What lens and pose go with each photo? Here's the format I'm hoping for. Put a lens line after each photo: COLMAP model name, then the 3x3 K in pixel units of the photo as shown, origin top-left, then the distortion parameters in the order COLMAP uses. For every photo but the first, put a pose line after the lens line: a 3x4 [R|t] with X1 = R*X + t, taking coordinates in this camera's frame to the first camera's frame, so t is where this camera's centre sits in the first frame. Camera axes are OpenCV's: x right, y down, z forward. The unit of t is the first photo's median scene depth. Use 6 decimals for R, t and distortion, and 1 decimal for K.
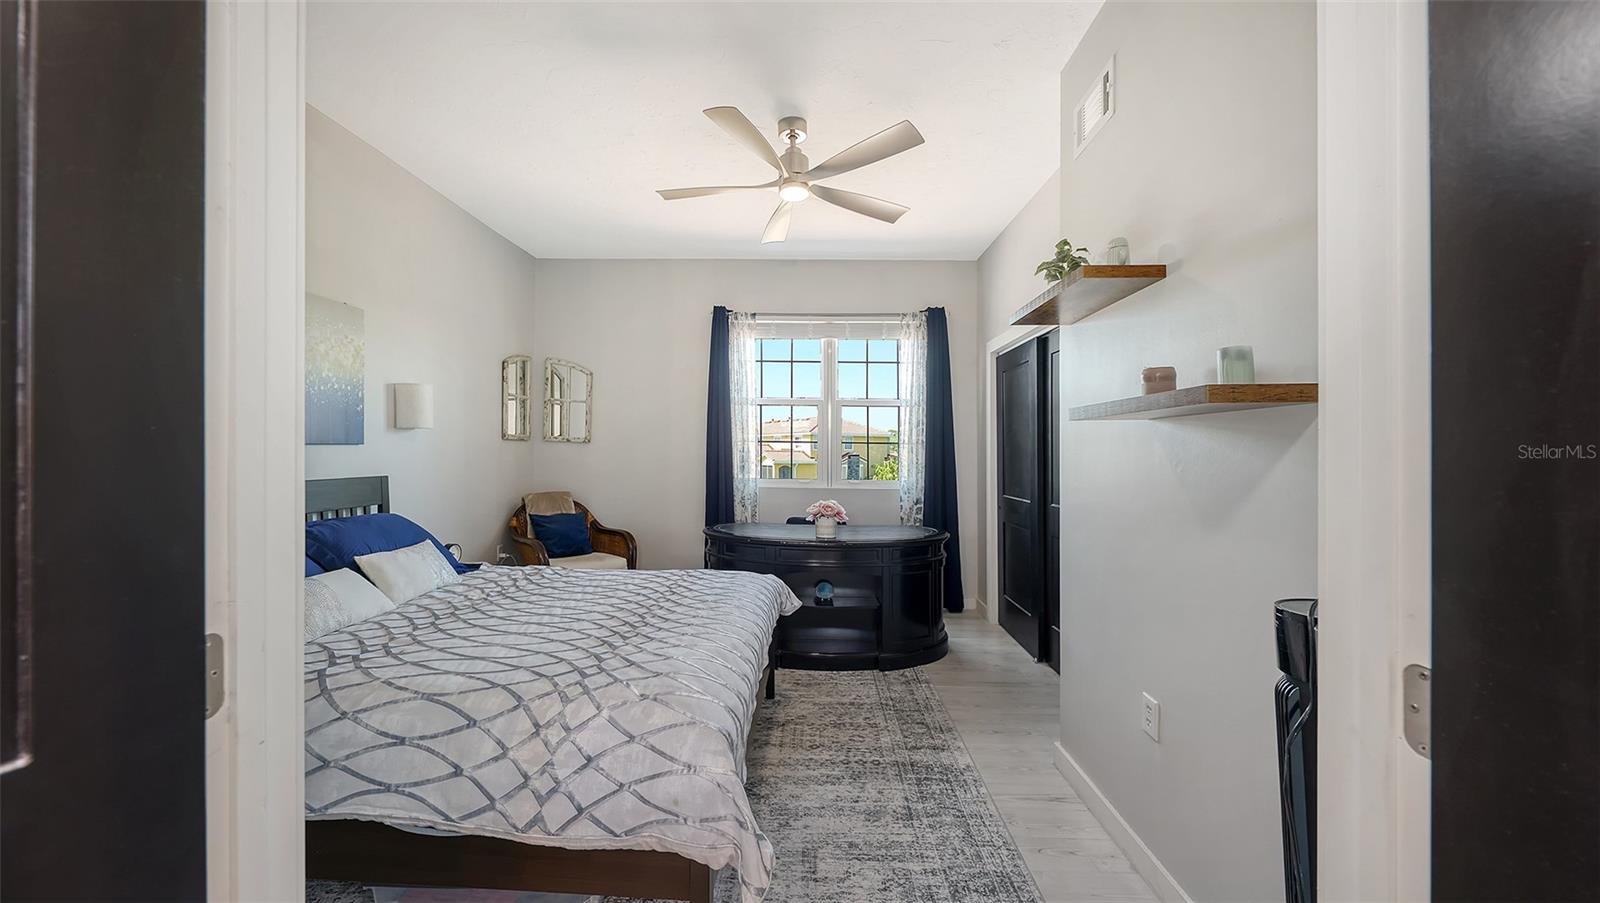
lens RADIAL K [[560.7, 0, 804.5], [0, 560.7, 458.5], [0, 0, 1]] dist [0.000575, -0.000091]
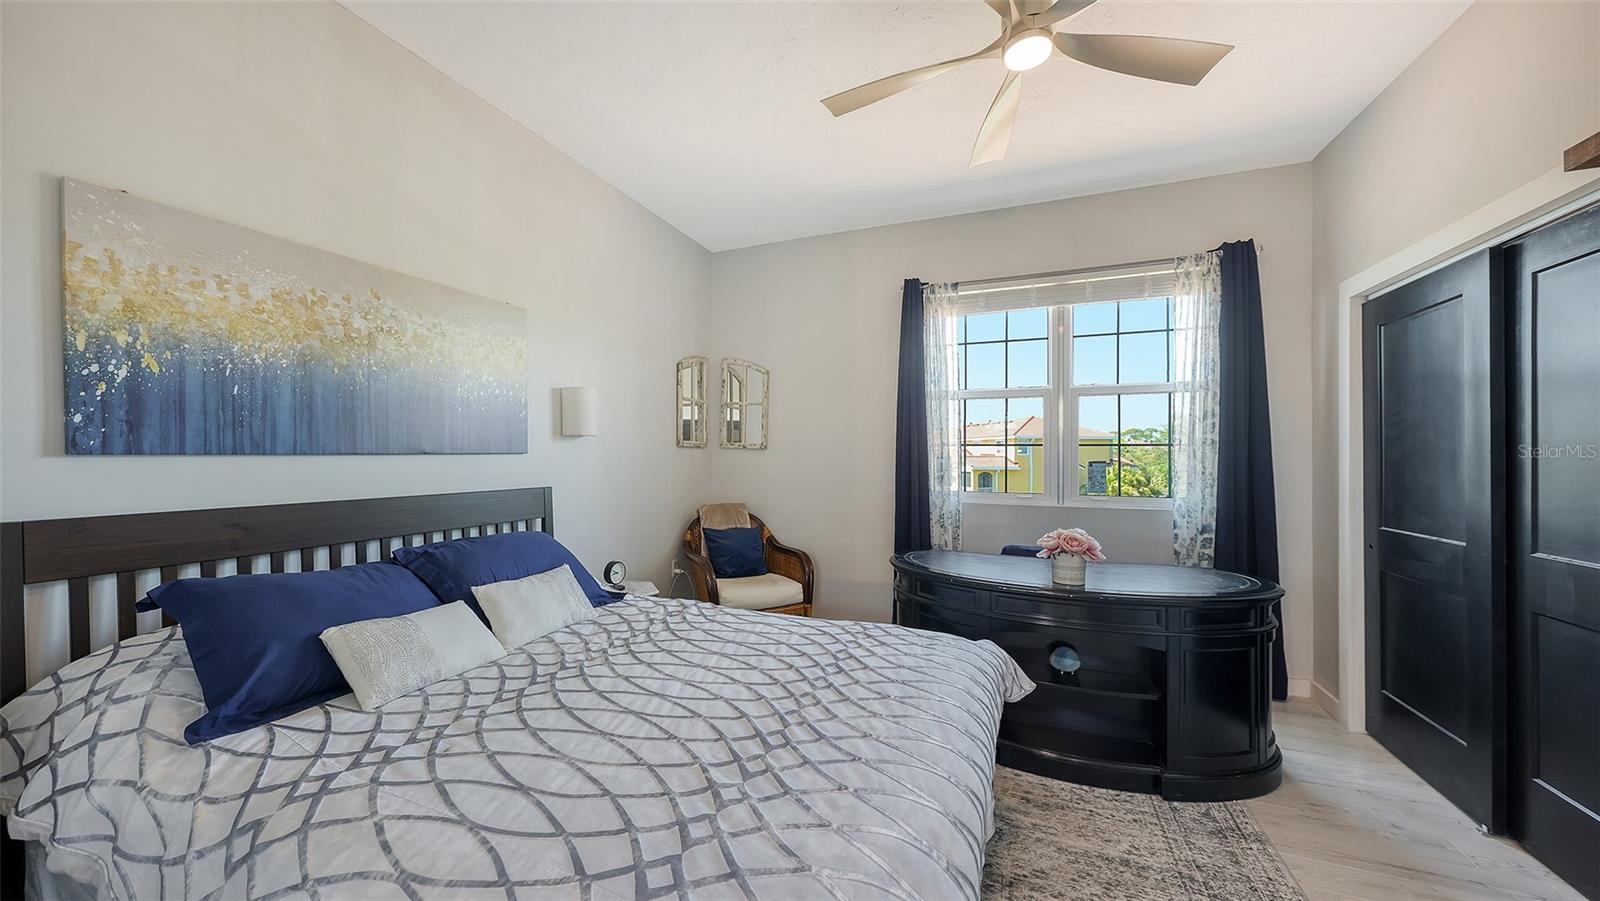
lens RADIAL K [[560.7, 0, 791.9], [0, 560.7, 464.9], [0, 0, 1]] dist [0.000575, -0.000091]
pose [[0.933882, -0.001775, -0.357576, -0.026078], [0.002107, 0.999998, 0.000541, -0.003941], [0.357574, -0.001258, 0.933884, 0.197588]]
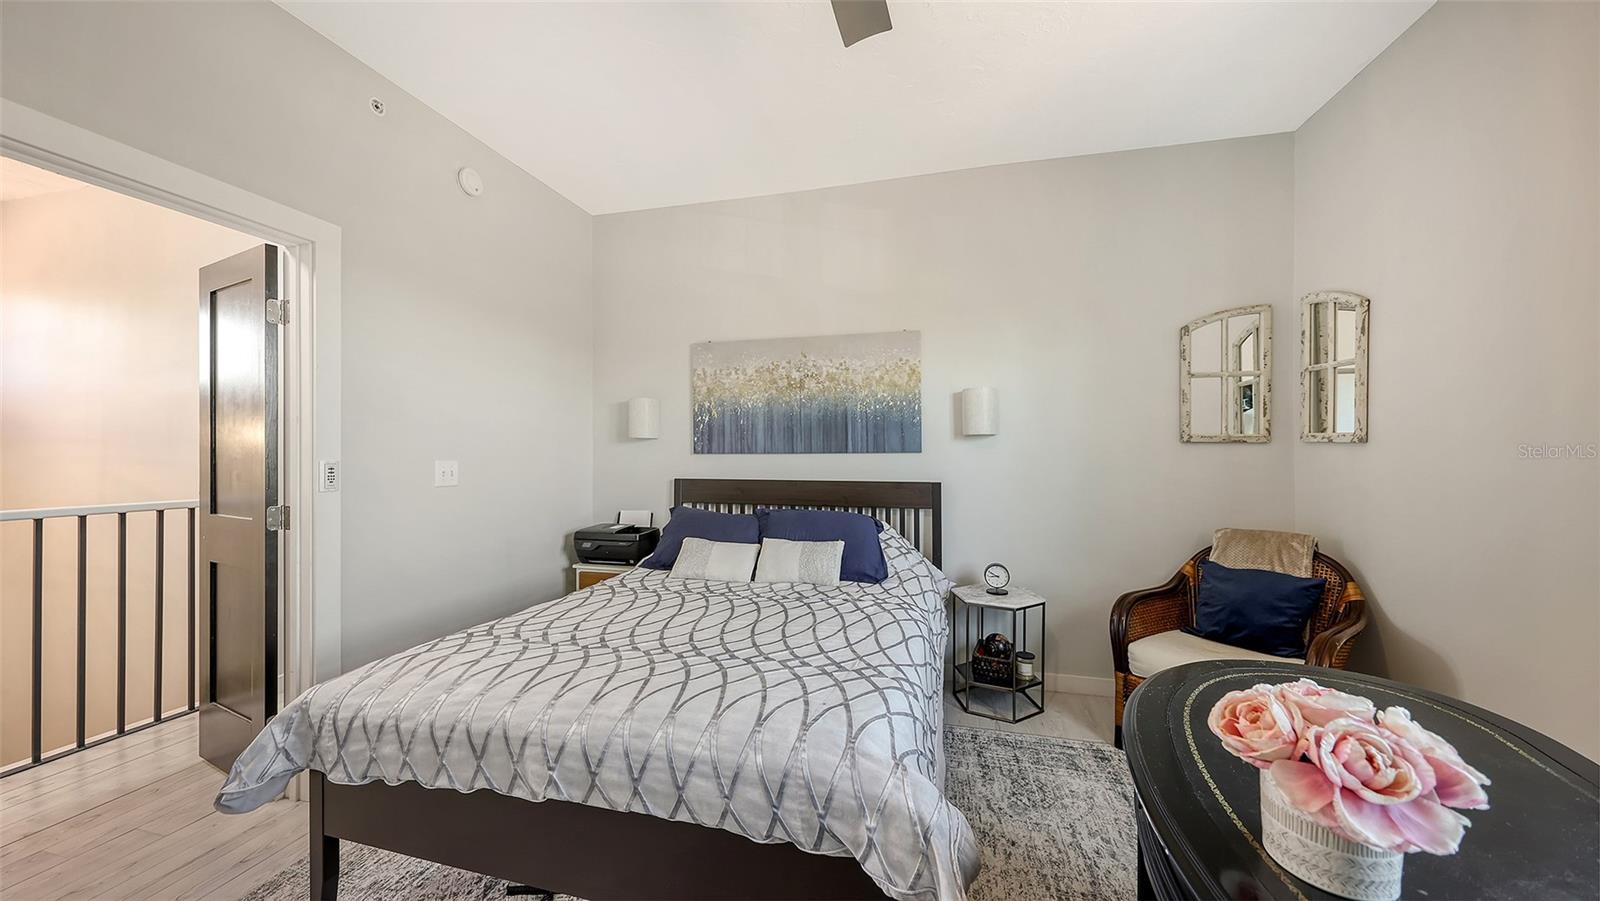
lens RADIAL K [[560.7, 0, 791.3], [0, 560.7, 460.1], [0, 0, 1]] dist [0.000575, -0.000091]
pose [[-0.232602, -0.000337, -0.972572, 0.240323], [-0.016261, 0.999862, 0.003543, -0.007001], [0.972436, 0.016639, -0.232575, 0.704861]]
